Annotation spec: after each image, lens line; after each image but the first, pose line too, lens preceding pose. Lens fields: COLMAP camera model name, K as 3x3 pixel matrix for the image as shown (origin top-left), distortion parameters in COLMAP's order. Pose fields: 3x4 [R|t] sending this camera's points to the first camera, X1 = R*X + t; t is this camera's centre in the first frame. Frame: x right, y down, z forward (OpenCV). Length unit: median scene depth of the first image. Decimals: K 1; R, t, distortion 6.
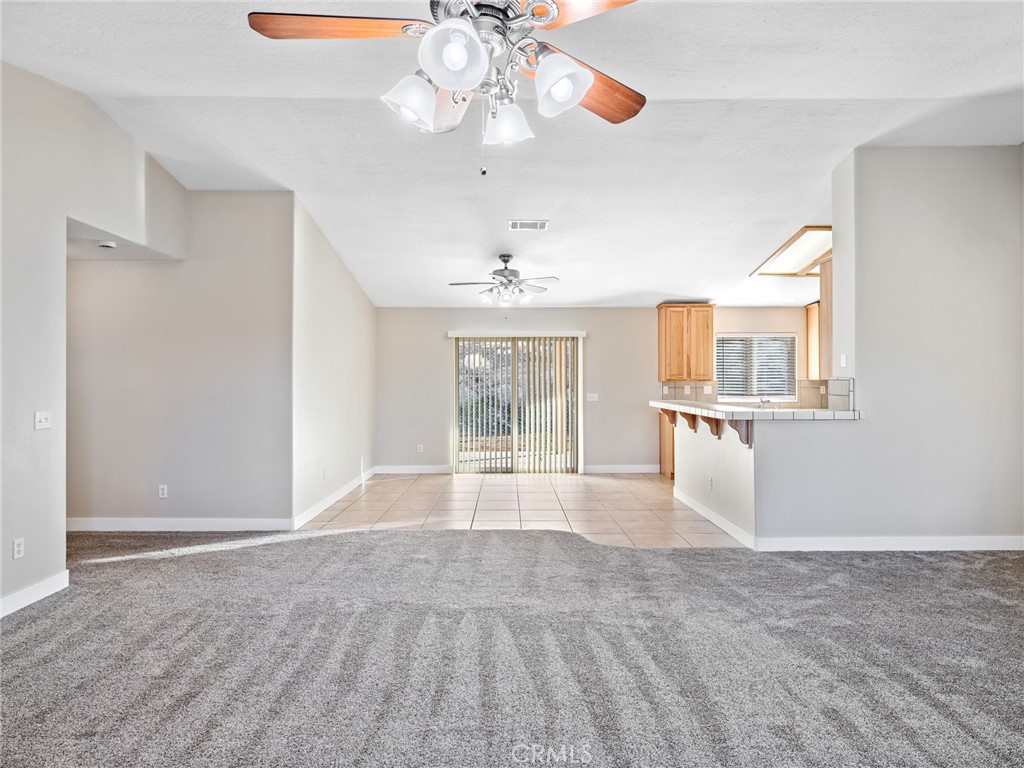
lens RADIAL K [[557.3, 0, 506.0], [0, 557.3, 377.9], [0, 0, 1]] dist [0.001270, -0.000048]
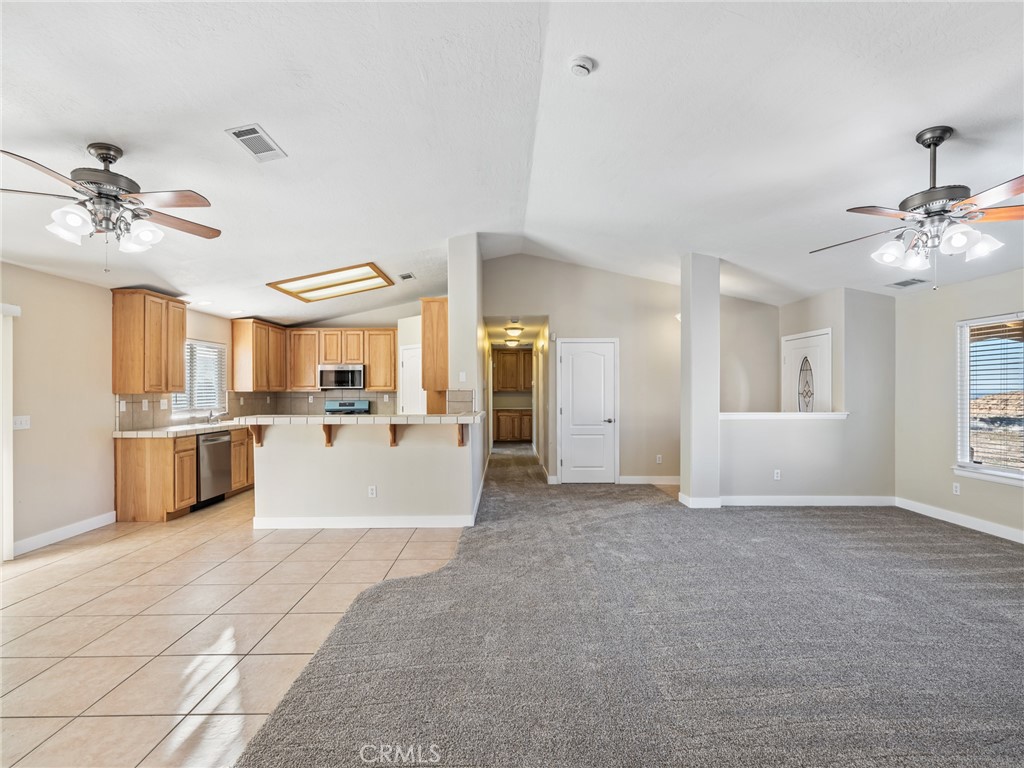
lens RADIAL K [[482.8, 0, 512.1], [0, 482.8, 389.6], [0, 0, 1]] dist [-0.000186, -0.000081]
pose [[-0.016377, 0.003243, 0.999861, -0.409957], [-0.001659, 0.999993, -0.003270, 0.002140], [-0.999865, -0.001712, -0.016372, 0.585742]]
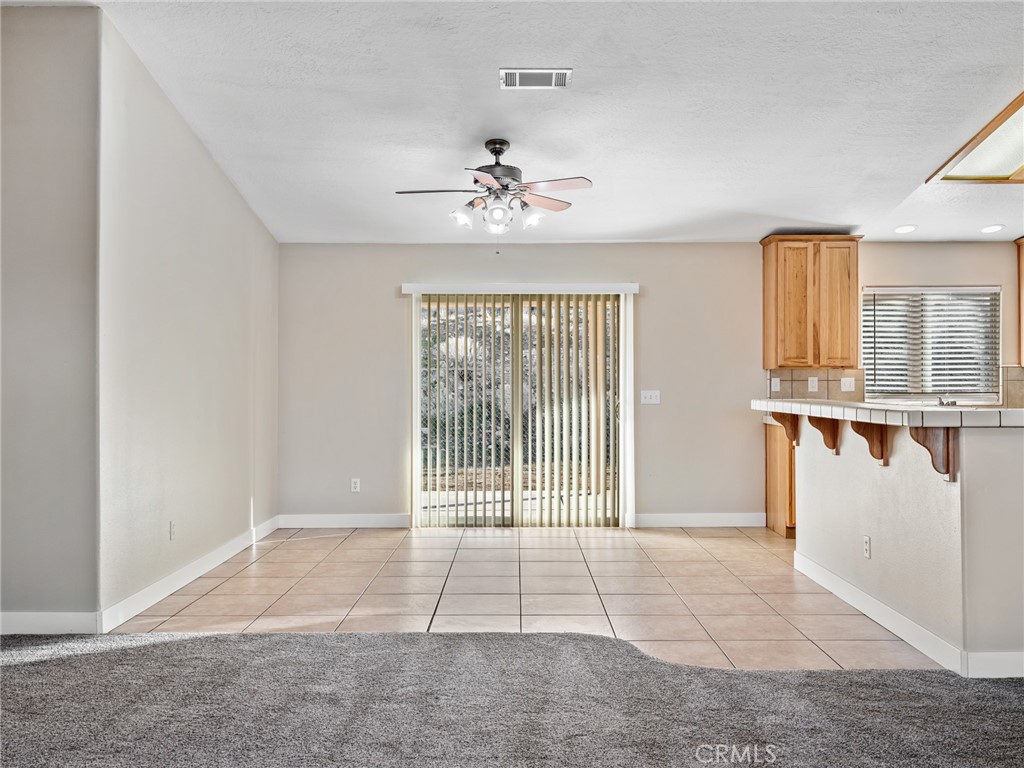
lens RADIAL K [[854.8, 0, 512.0], [0, 854.8, 384.0], [0, 0, 1]] dist [-0.006735, 0.001694]
pose [[0.999997, -0.000295, -0.002611, 0.015381], [0.000309, 0.999986, 0.005368, 0.019090], [0.002609, -0.005369, 0.999982, 0.124712]]
